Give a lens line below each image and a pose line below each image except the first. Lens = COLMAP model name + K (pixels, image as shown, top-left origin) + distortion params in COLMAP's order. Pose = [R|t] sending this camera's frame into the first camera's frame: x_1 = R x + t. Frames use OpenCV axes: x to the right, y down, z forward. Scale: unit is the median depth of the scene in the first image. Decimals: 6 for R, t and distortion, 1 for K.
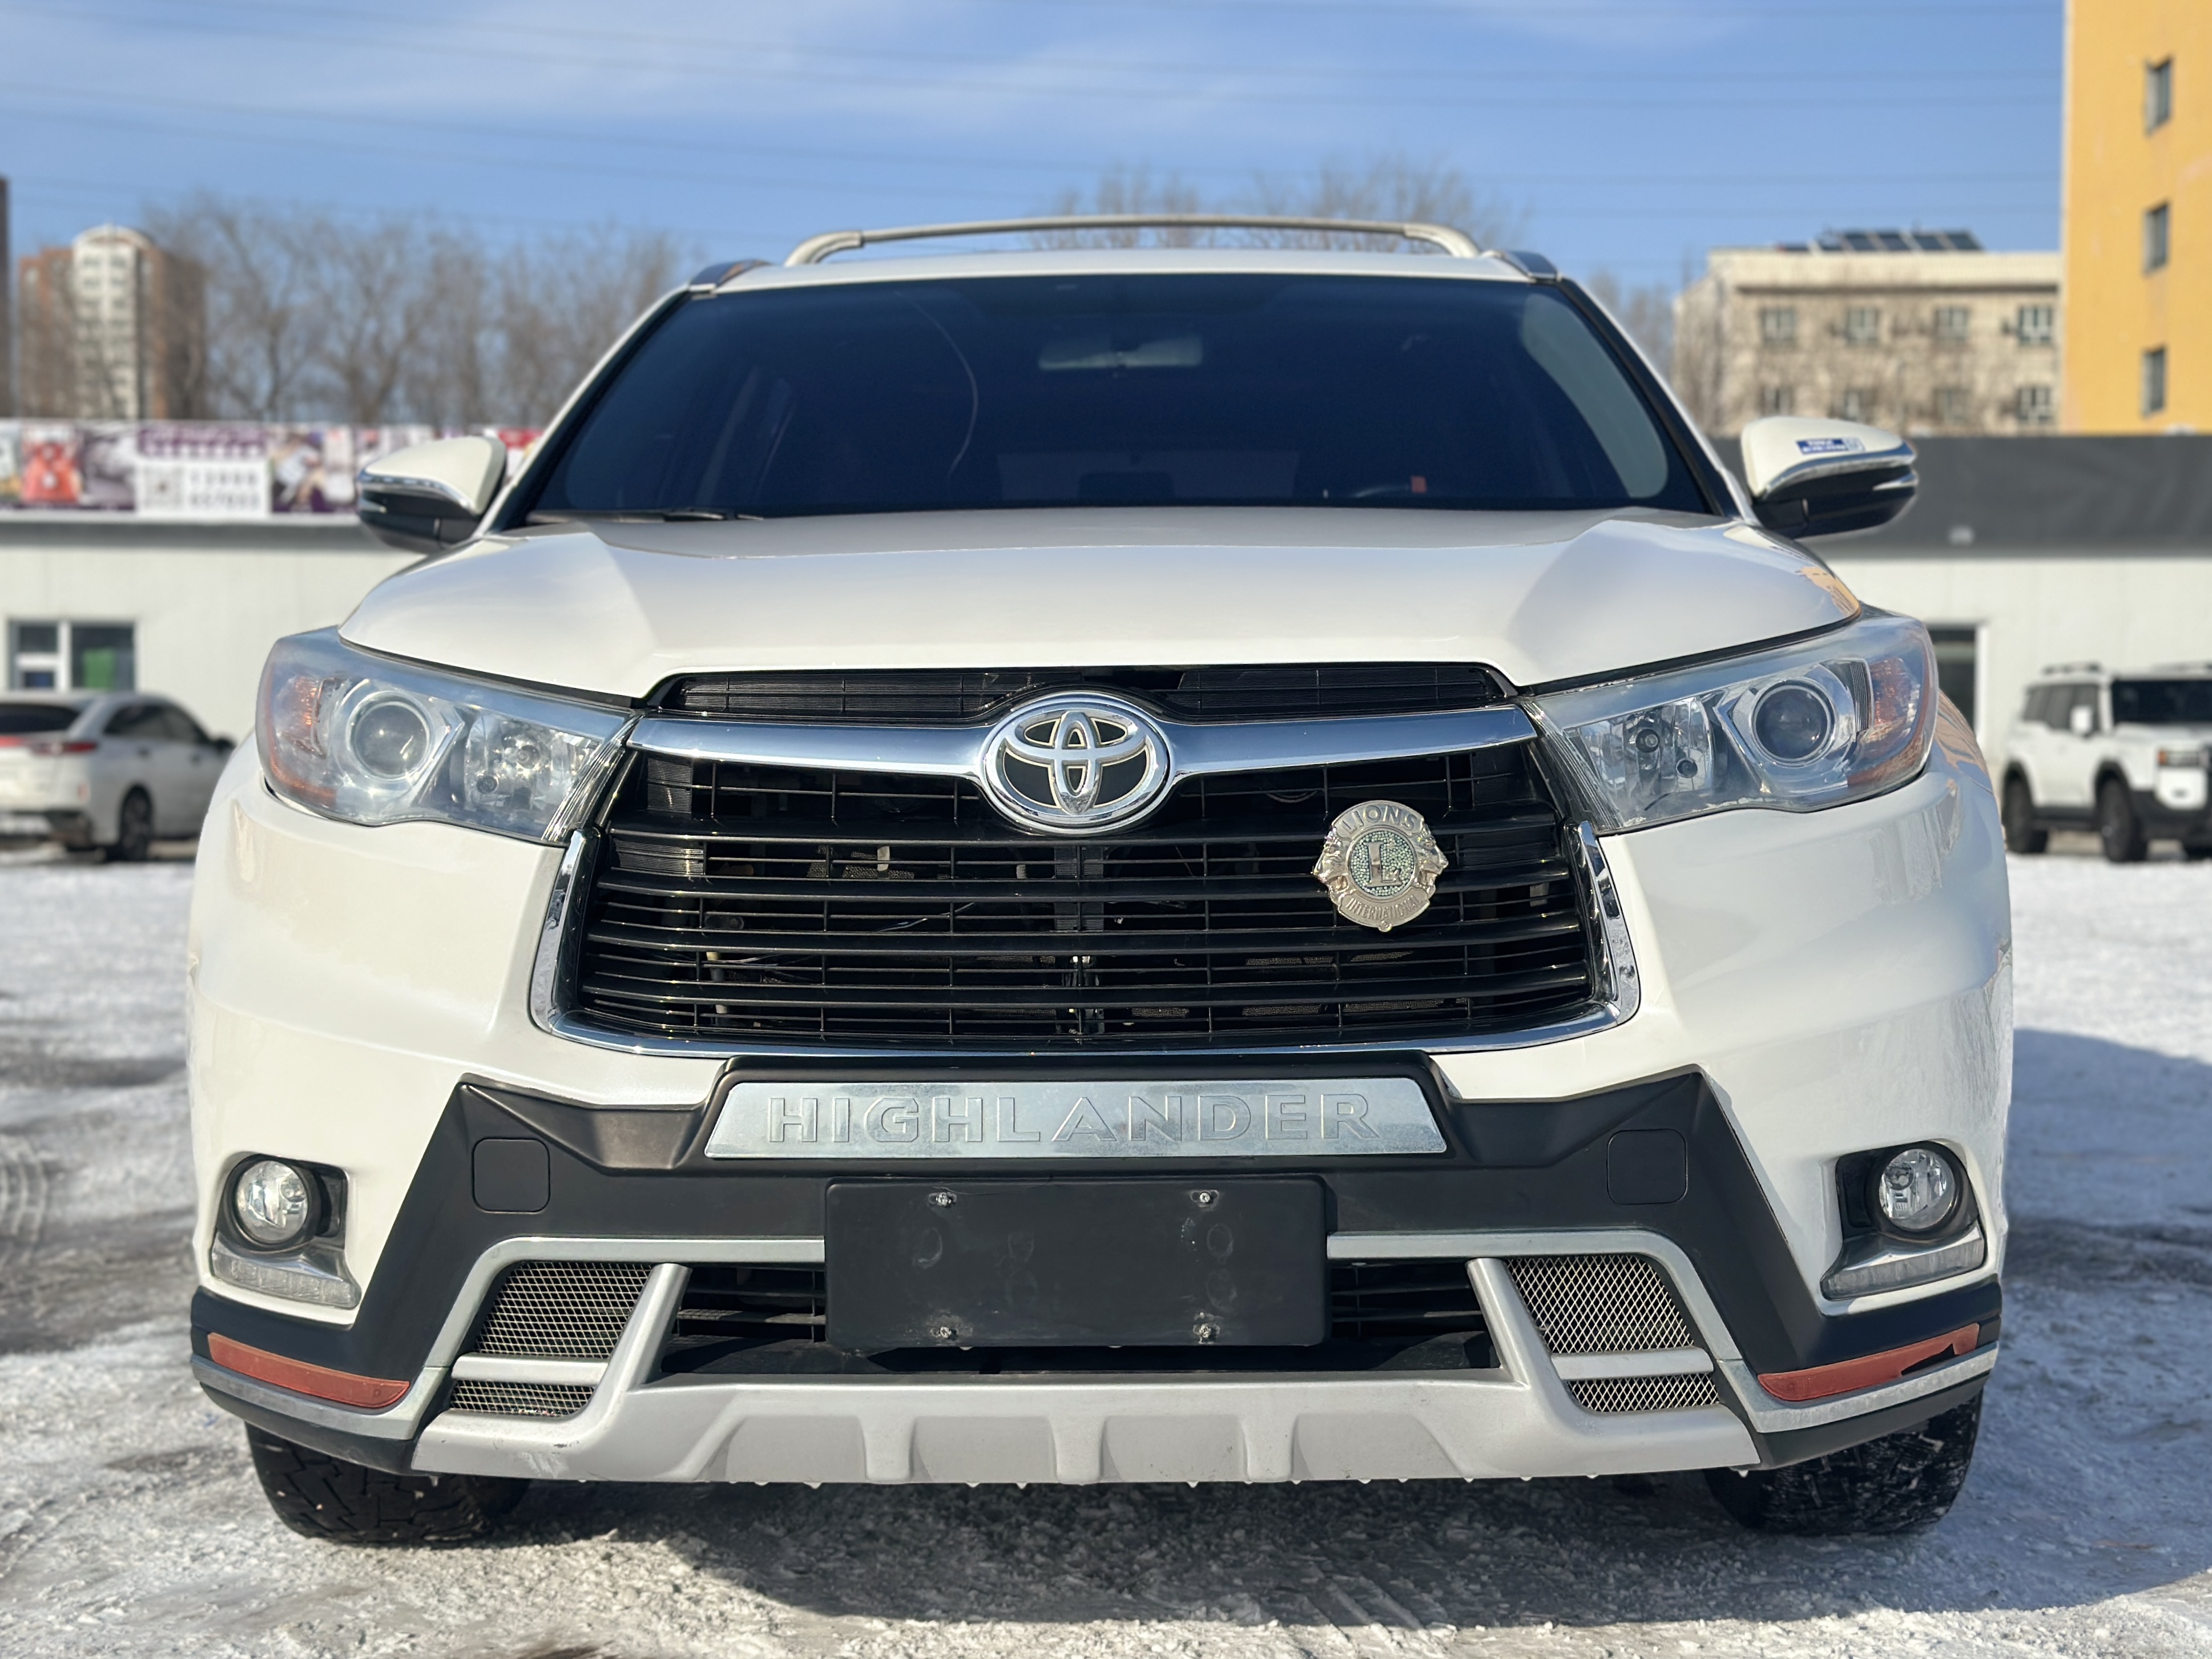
lens RADIAL K [[3141.7, 0, 1106.0], [0, 3141.7, 829.5], [0, 0, 1]] dist [0.159380, -0.030777]
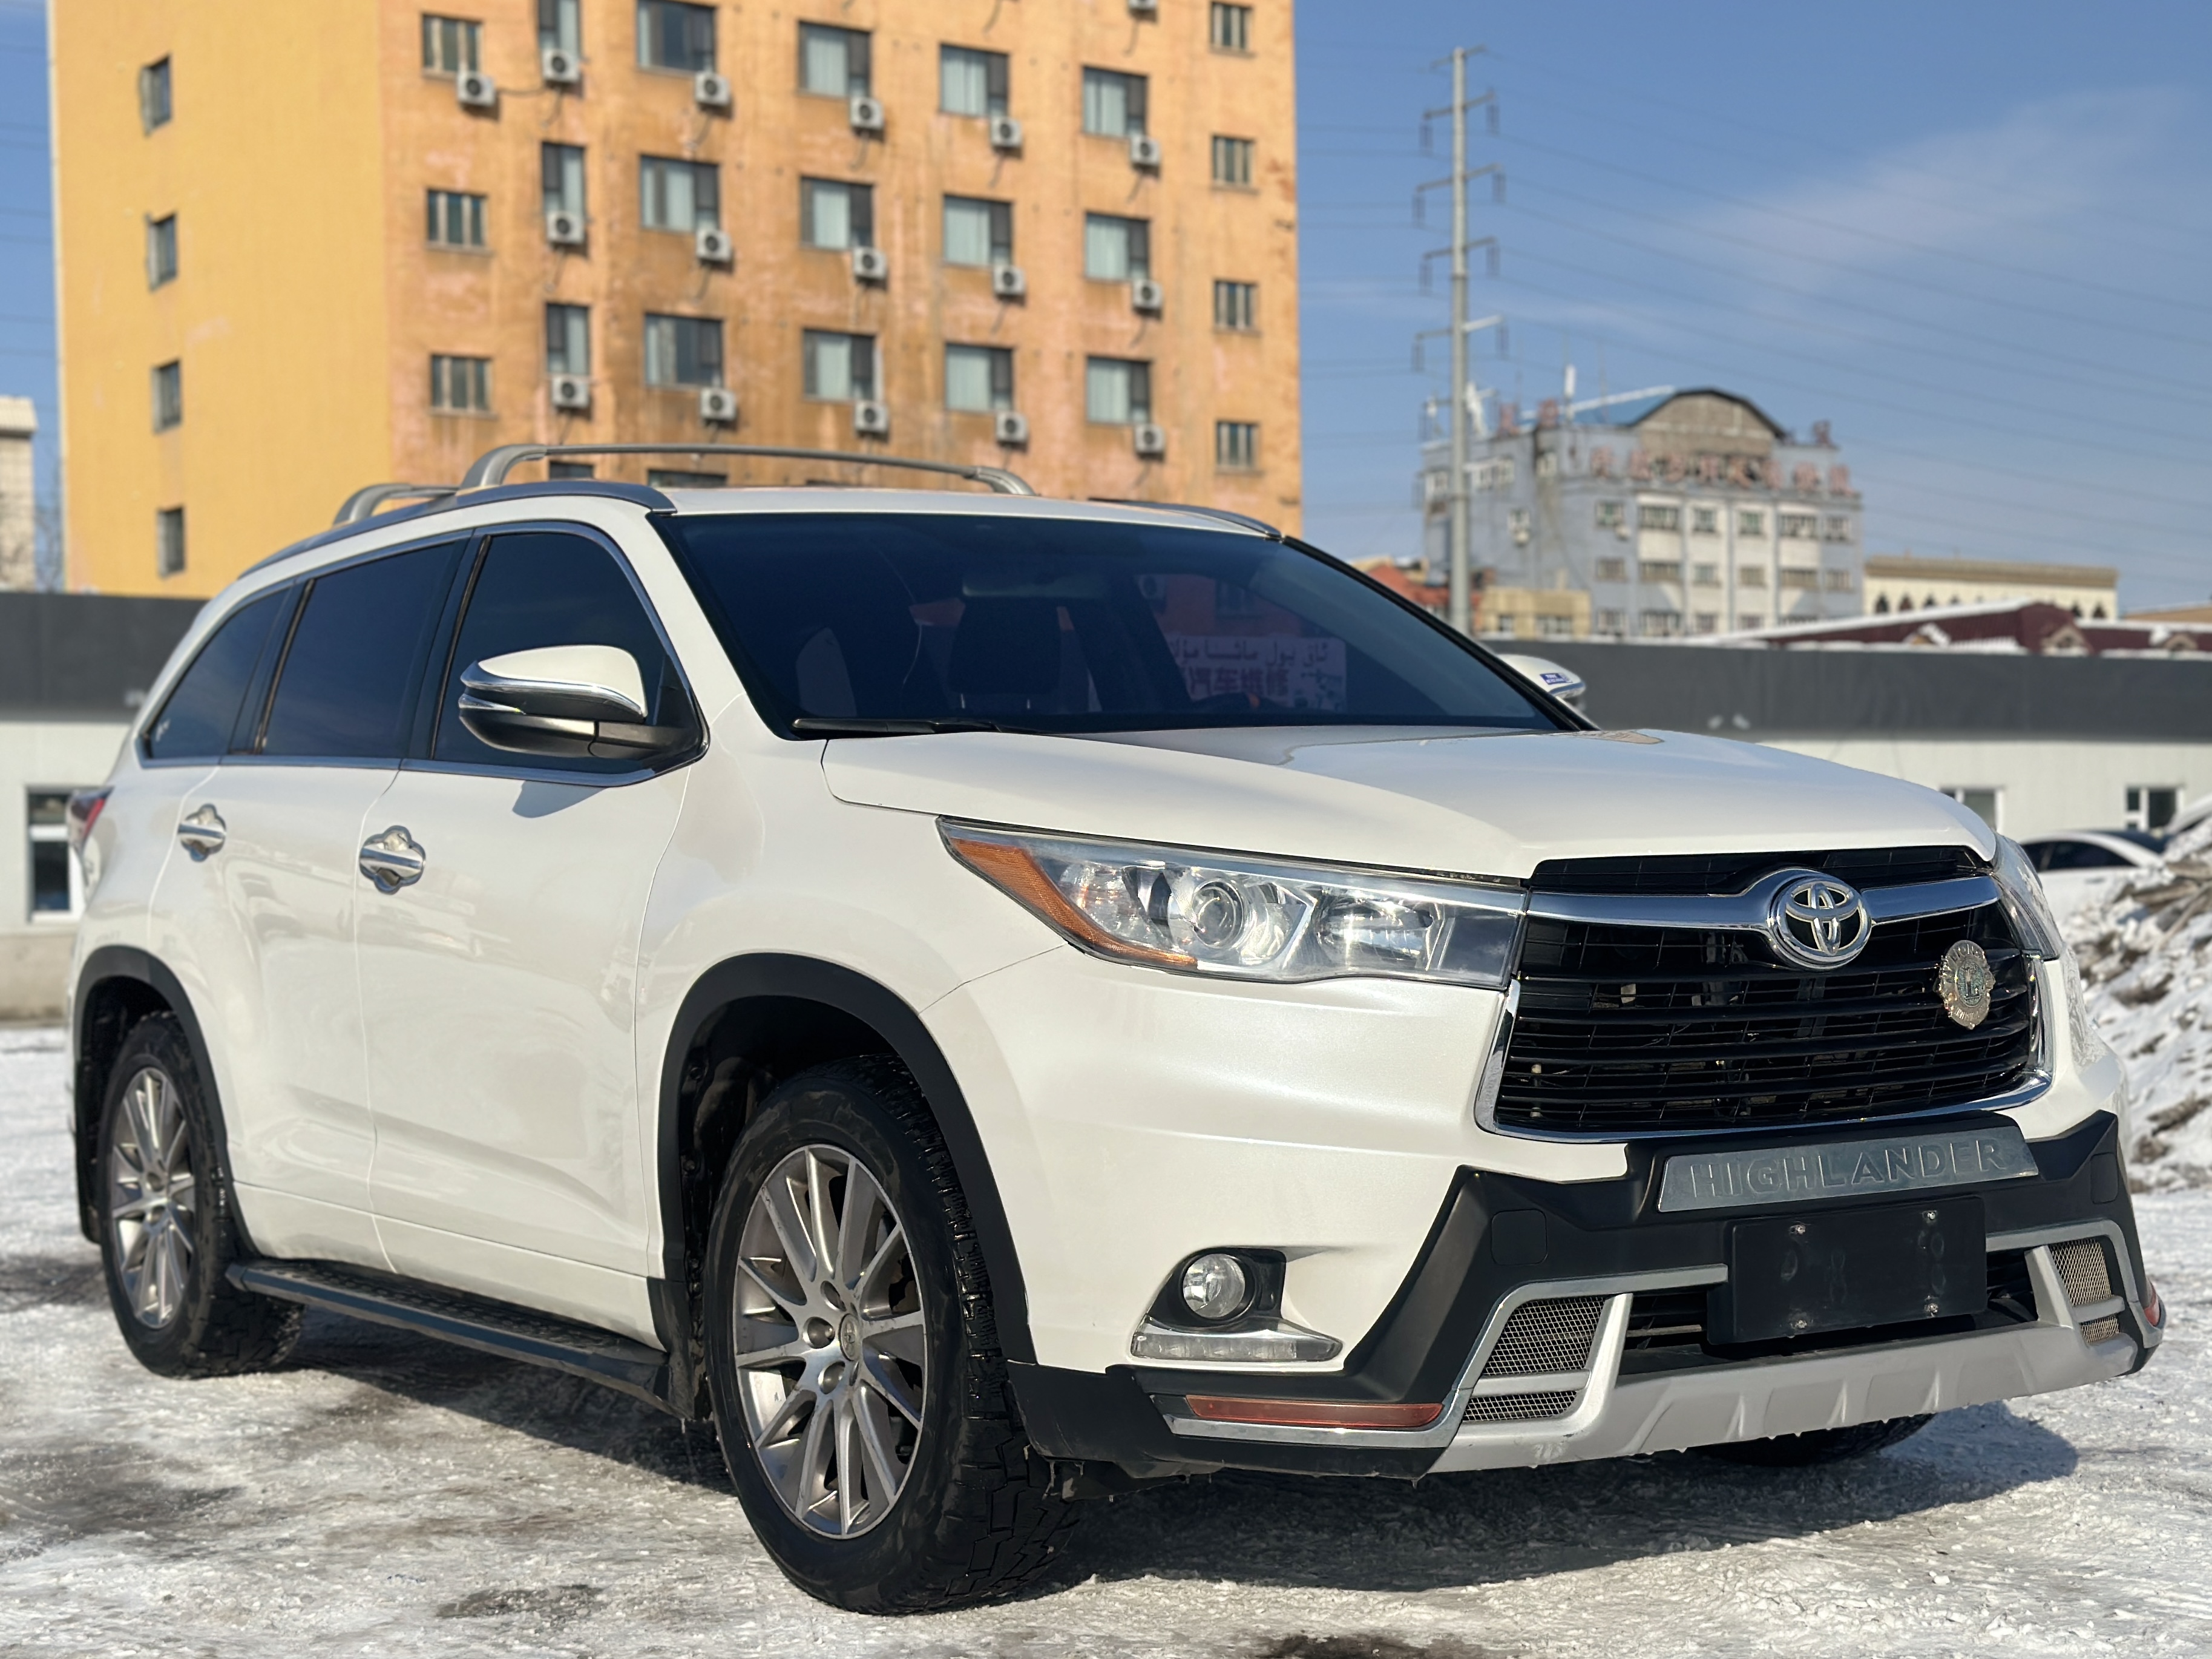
lens RADIAL K [[3313.1, 0, 1106.0], [0, 3313.1, 829.5], [0, 0, 1]] dist [0.144011, 0.002887]
pose [[0.829225, -0.008878, 0.558844, -1.118996], [0.037938, 0.998462, -0.040432, -0.012658], [-0.557625, 0.054729, 0.828287, -0.075476]]
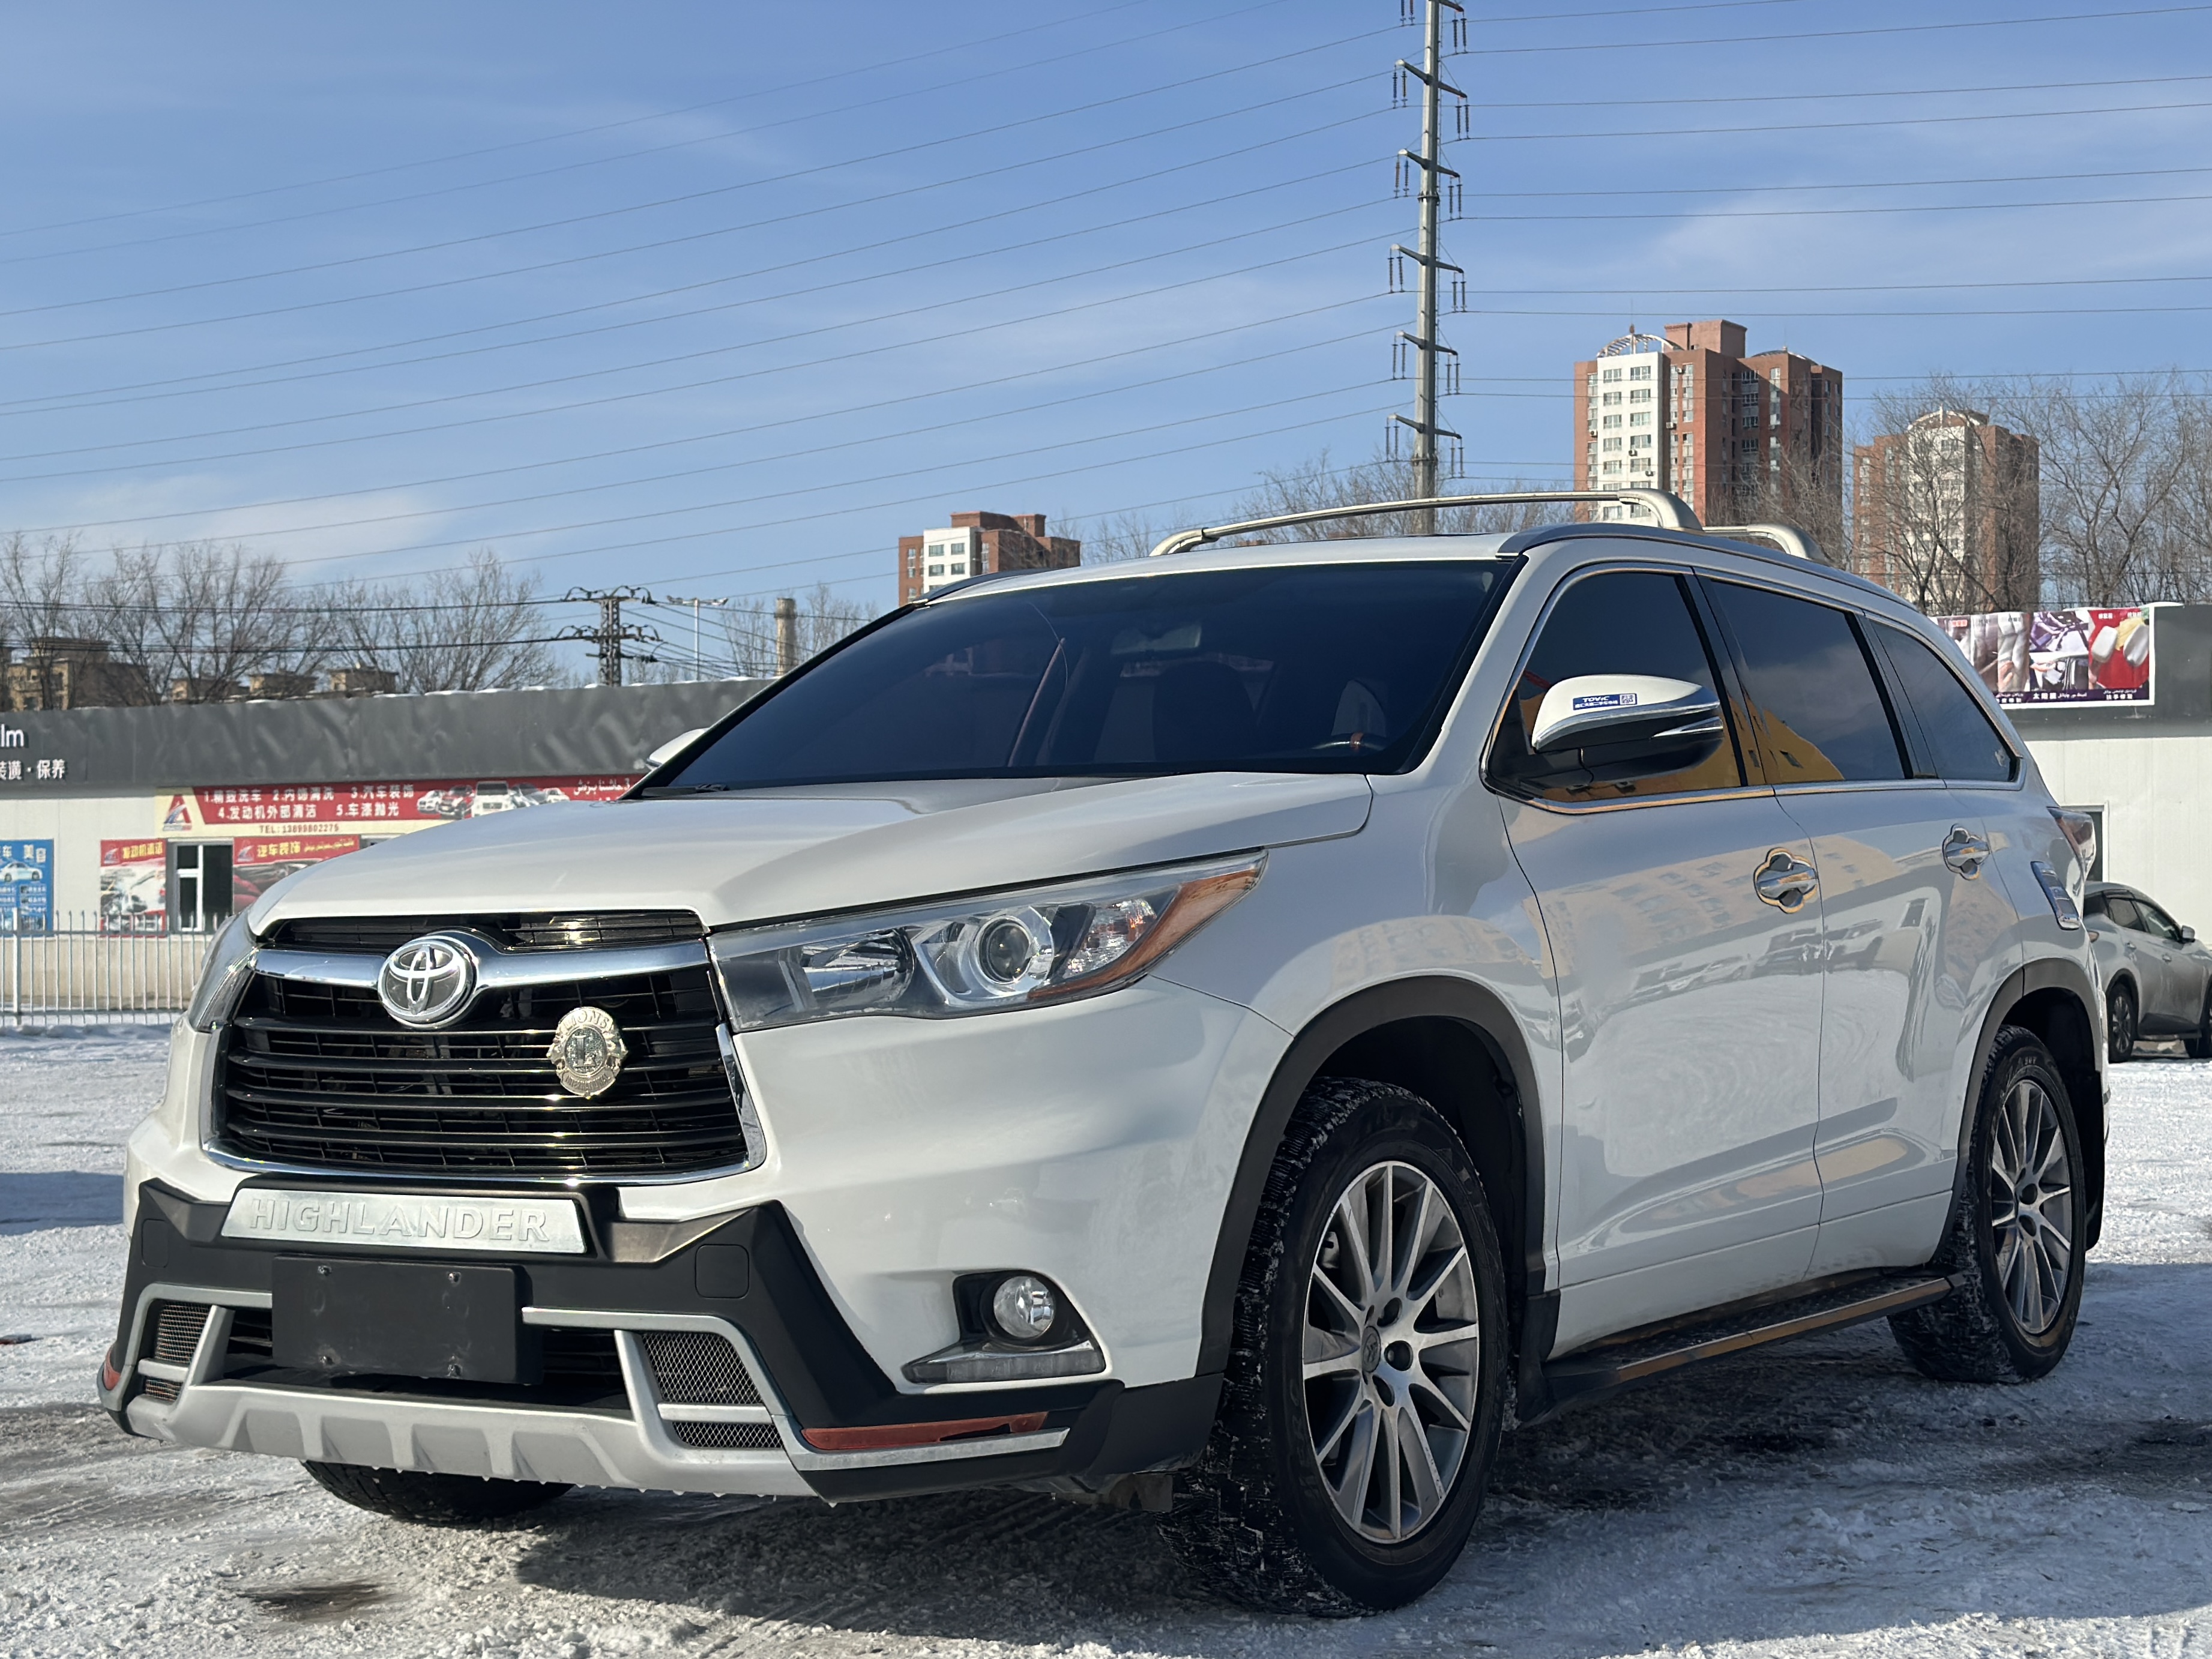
lens RADIAL K [[3141.5, 0, 1106.0], [0, 3141.5, 829.5], [0, 0, 1]] dist [0.159380, -0.030777]
pose [[0.865286, -0.014822, -0.501059, 1.016435], [-0.012774, 0.998586, -0.051599, -0.019008], [0.501116, 0.051048, 0.863873, -0.134912]]
